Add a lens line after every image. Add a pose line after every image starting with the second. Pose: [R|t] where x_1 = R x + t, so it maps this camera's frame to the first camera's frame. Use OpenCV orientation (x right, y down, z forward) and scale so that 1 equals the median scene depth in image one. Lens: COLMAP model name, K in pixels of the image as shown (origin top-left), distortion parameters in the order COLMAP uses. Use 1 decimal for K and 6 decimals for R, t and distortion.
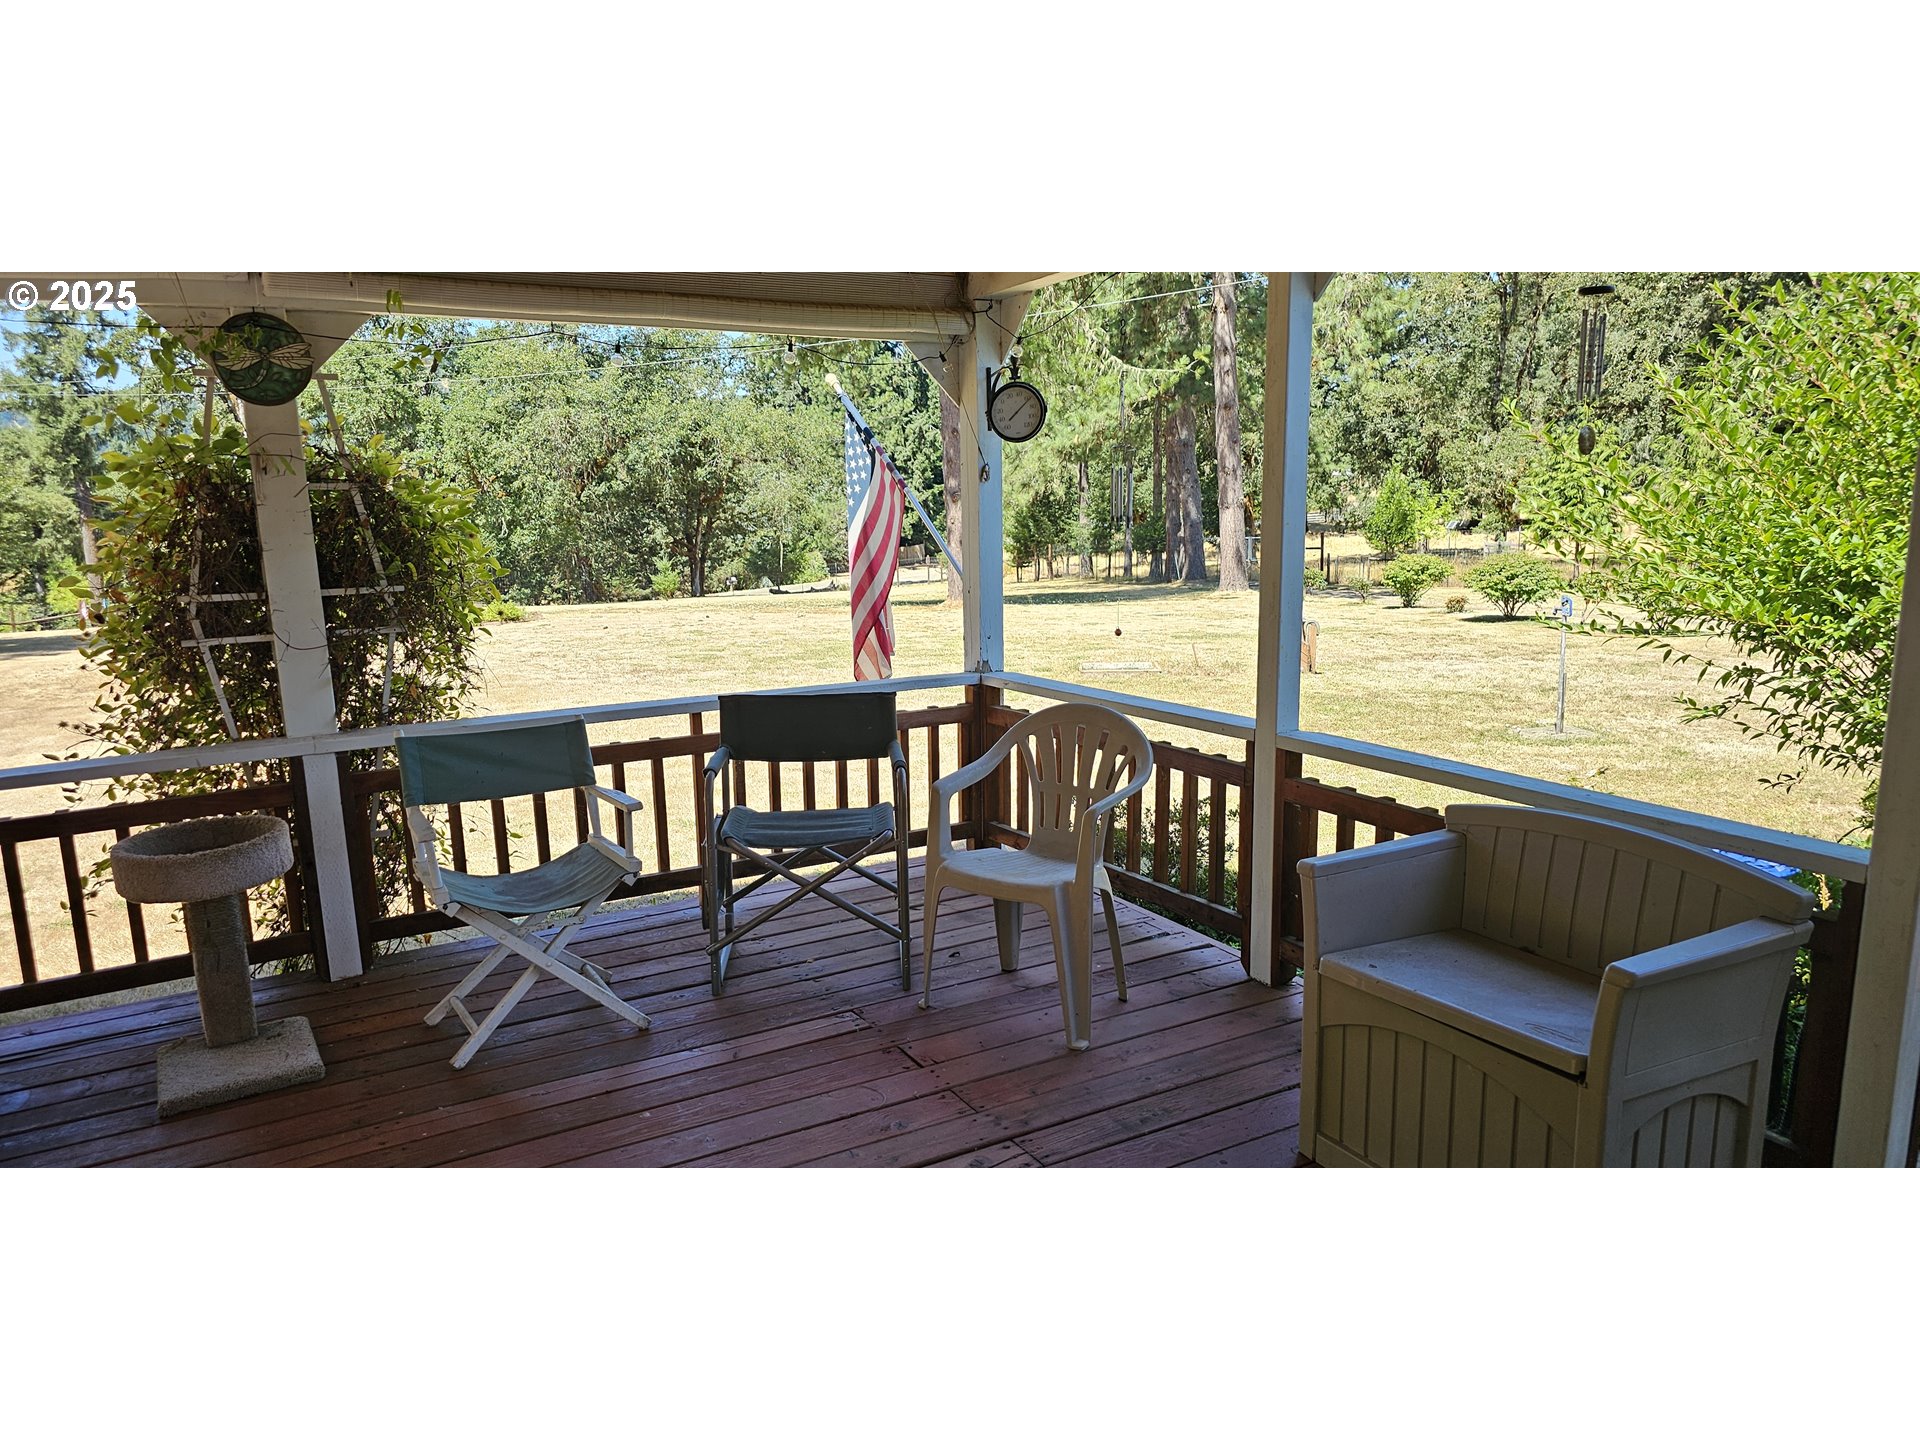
lens RADIAL K [[1324.0, 0, 962.1], [0, 1324.0, 735.2], [0, 0, 1]] dist [0.058255, -0.045347]
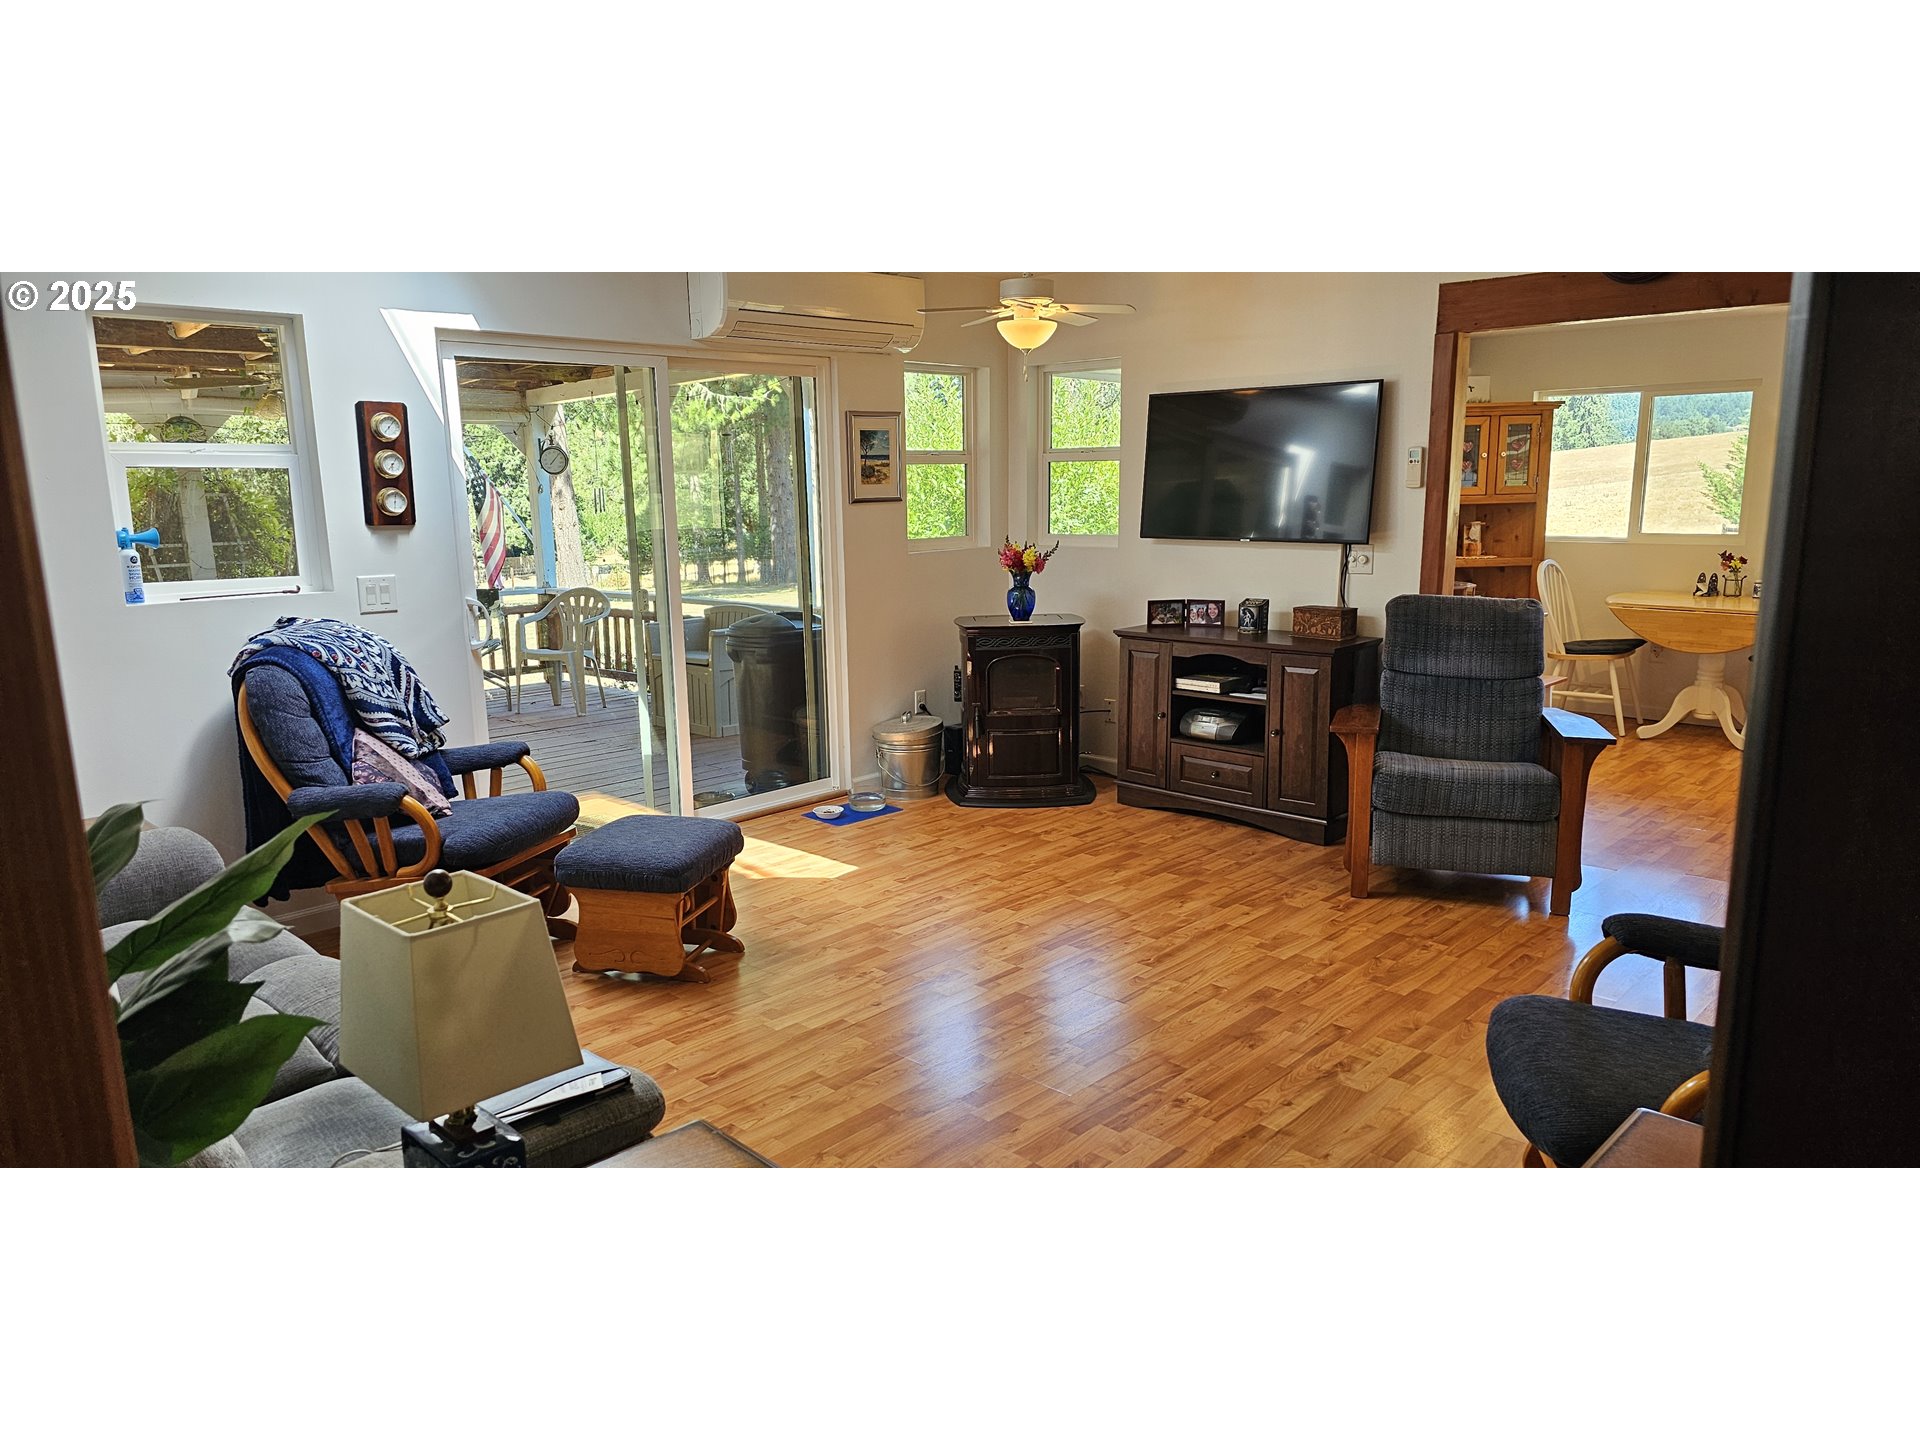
lens RADIAL K [[1324.0, 0, 962.6], [0, 1324.0, 728.4], [0, 0, 1]] dist [0.058255, -0.045347]
pose [[0.962159, -0.045147, 0.268721, 0.072006], [0.048677, 0.998793, -0.006486, 0.207541], [-0.268104, 0.019321, 0.963196, -1.103183]]
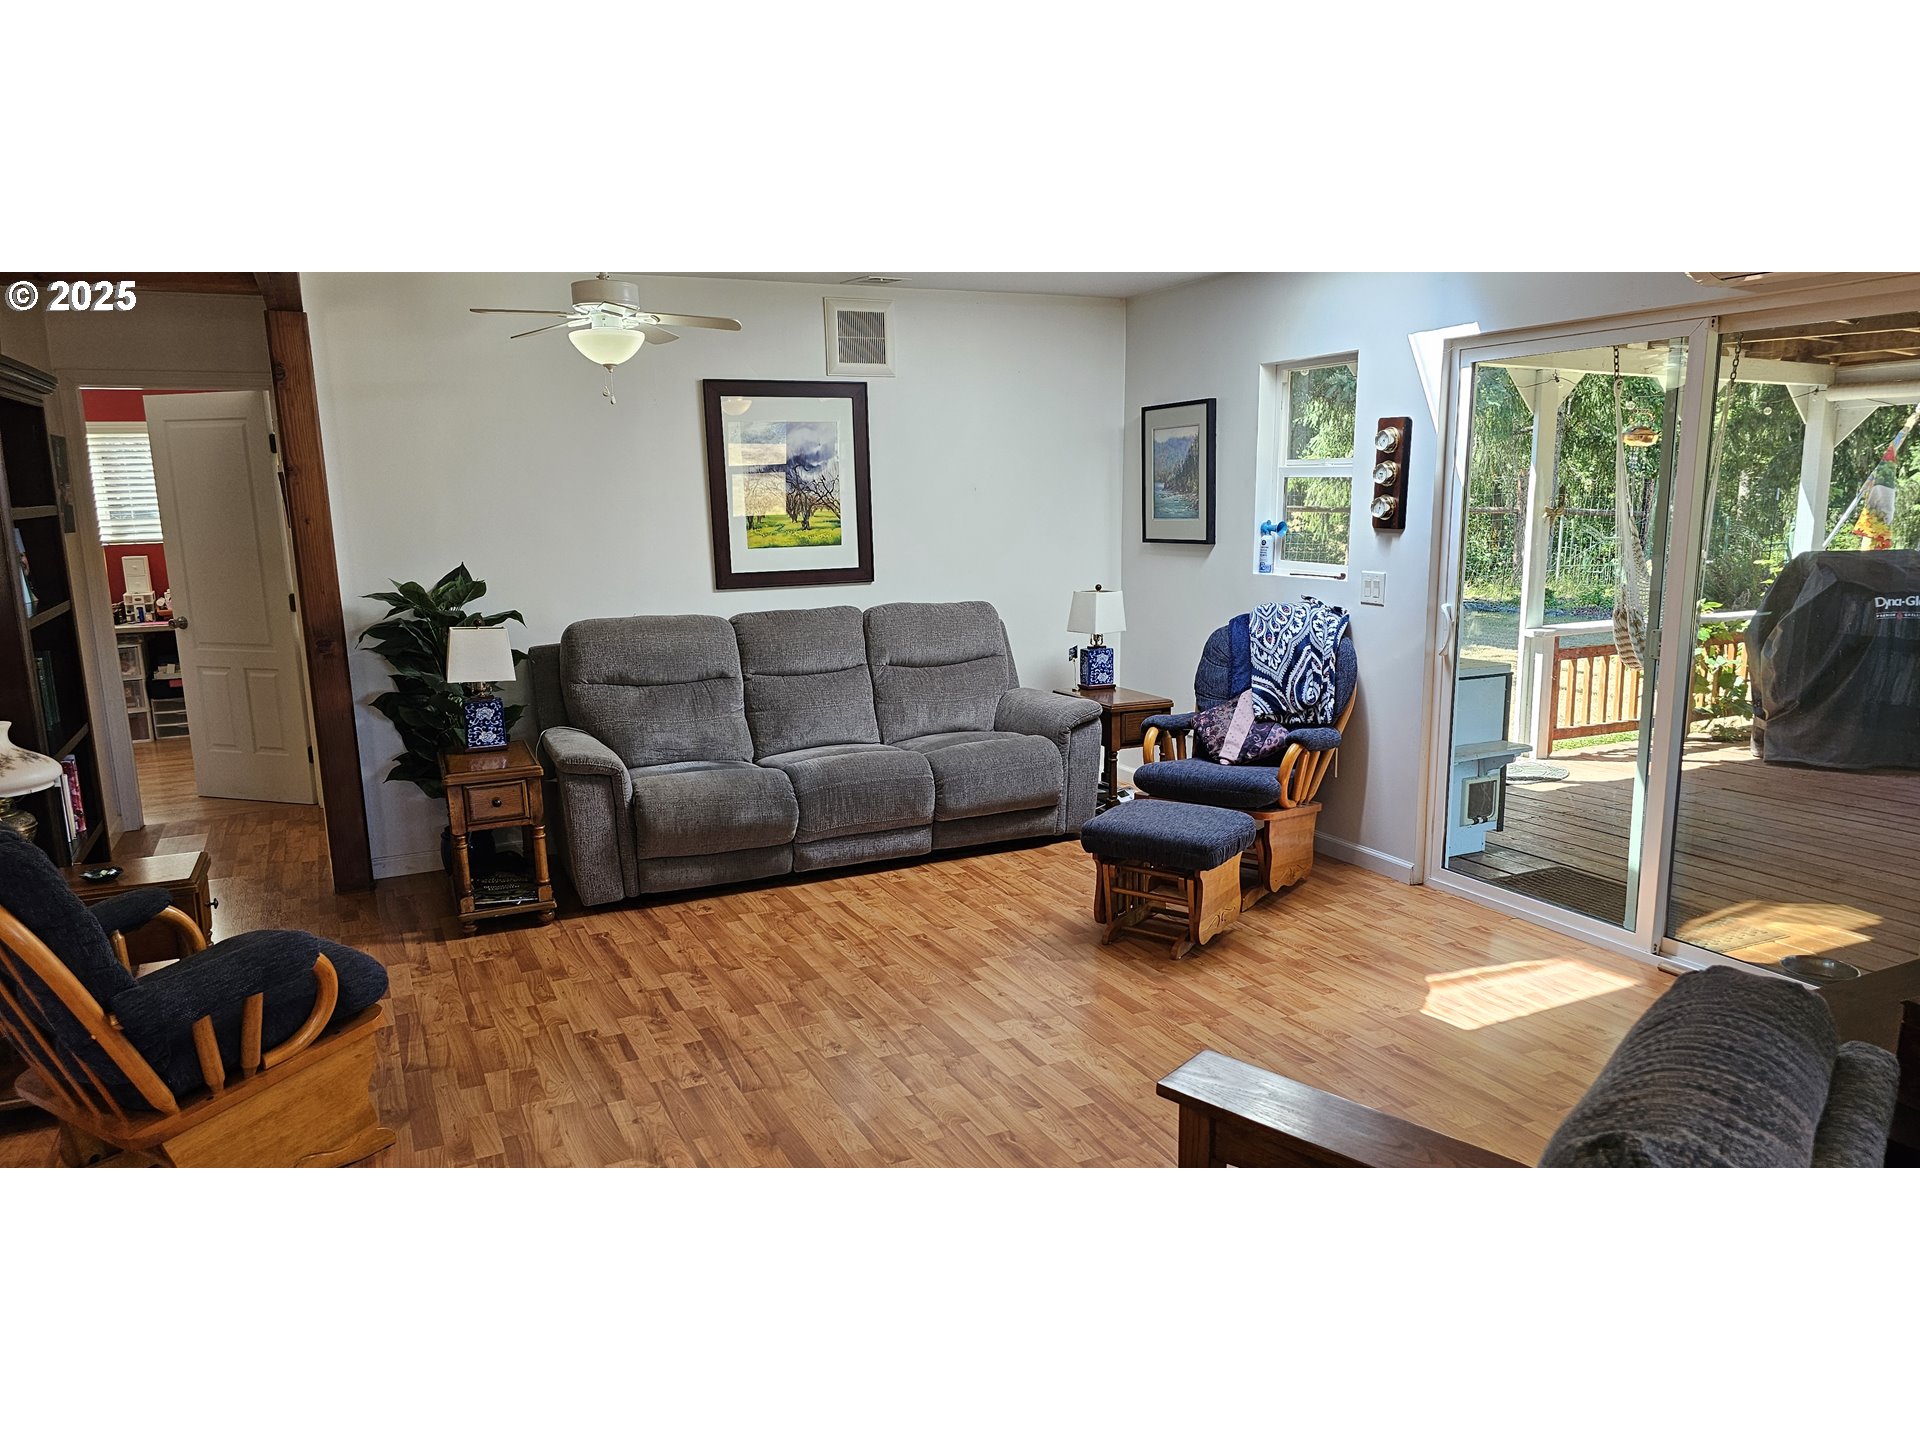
lens RADIAL K [[1324.0, 0, 966.4], [0, 1324.0, 734.5], [0, 0, 1]] dist [0.058255, -0.045347]
pose [[-0.100368, 0.211366, -0.972240, 1.932381], [-0.183348, 0.956510, 0.226874, -0.163960], [0.977911, 0.201029, -0.057249, 0.421280]]
